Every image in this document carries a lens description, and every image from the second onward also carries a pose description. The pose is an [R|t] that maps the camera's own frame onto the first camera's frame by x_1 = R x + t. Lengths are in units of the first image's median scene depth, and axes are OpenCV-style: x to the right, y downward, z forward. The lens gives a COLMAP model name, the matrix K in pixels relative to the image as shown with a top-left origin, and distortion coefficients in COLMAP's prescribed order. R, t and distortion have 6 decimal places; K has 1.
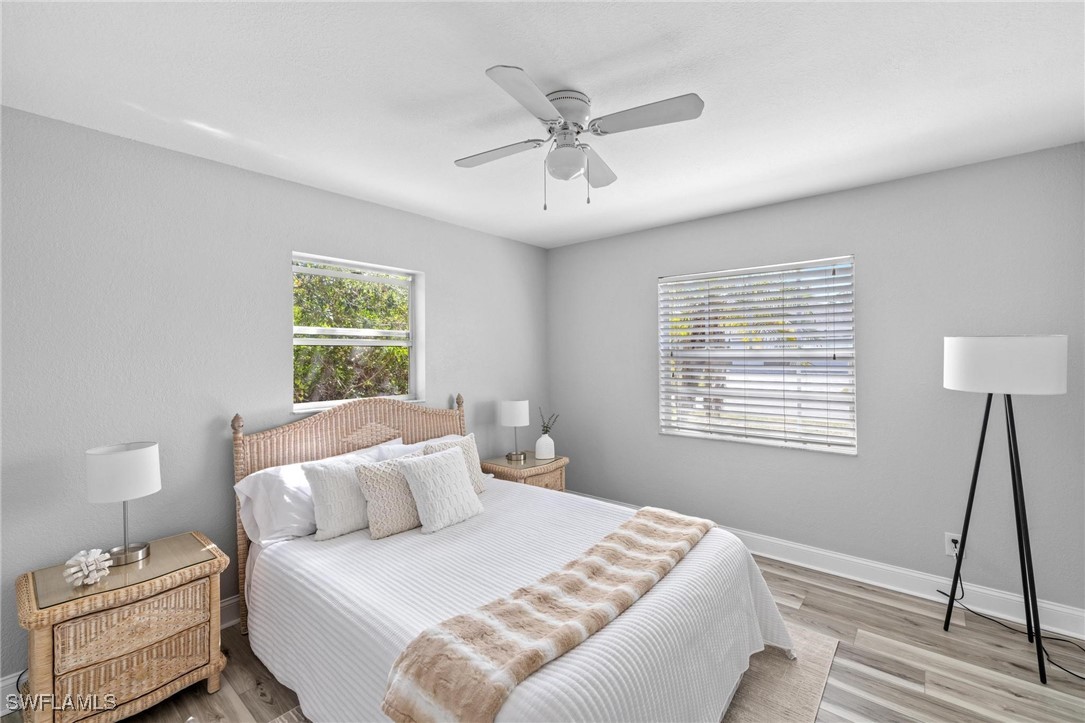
lens RADIAL K [[467.1, 0, 528.1], [0, 467.1, 347.5], [0, 0, 1]] dist [0.000482, 0.000060]
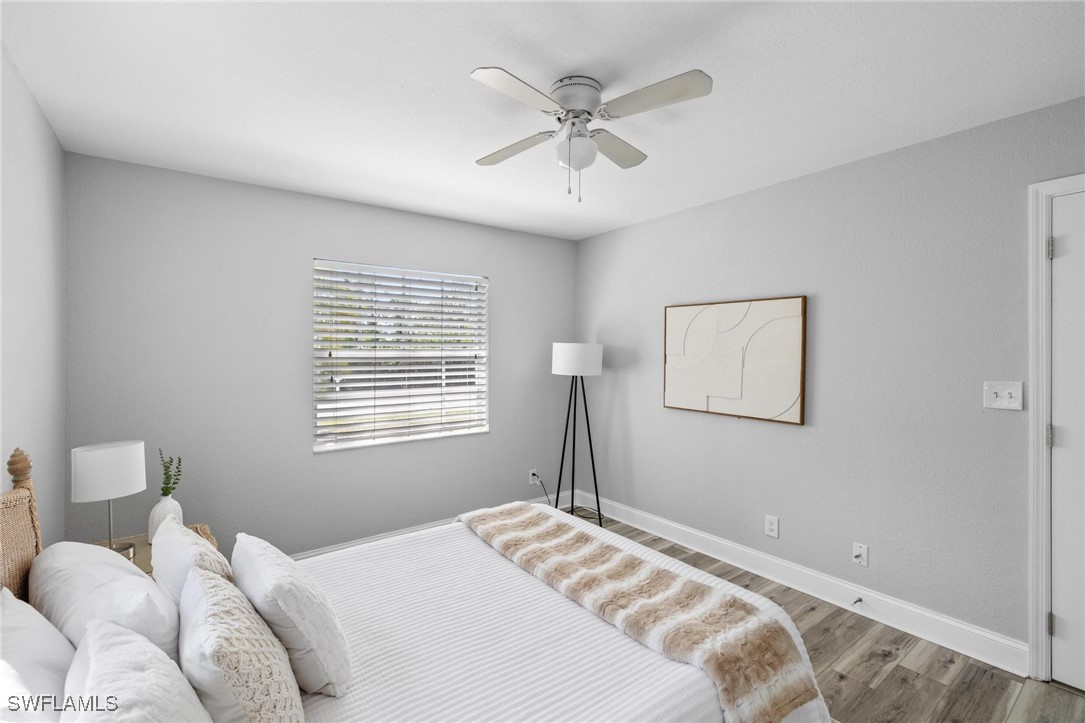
lens RADIAL K [[494.9, 0, 542.5], [0, 494.9, 361.5], [0, 0, 1]] dist [0.000390, -0.000005]
pose [[0.203830, -0.015451, 0.978884, -0.569494], [-0.009242, 0.999801, 0.017706, 0.009022], [-0.978963, -0.012655, 0.203647, 0.529933]]
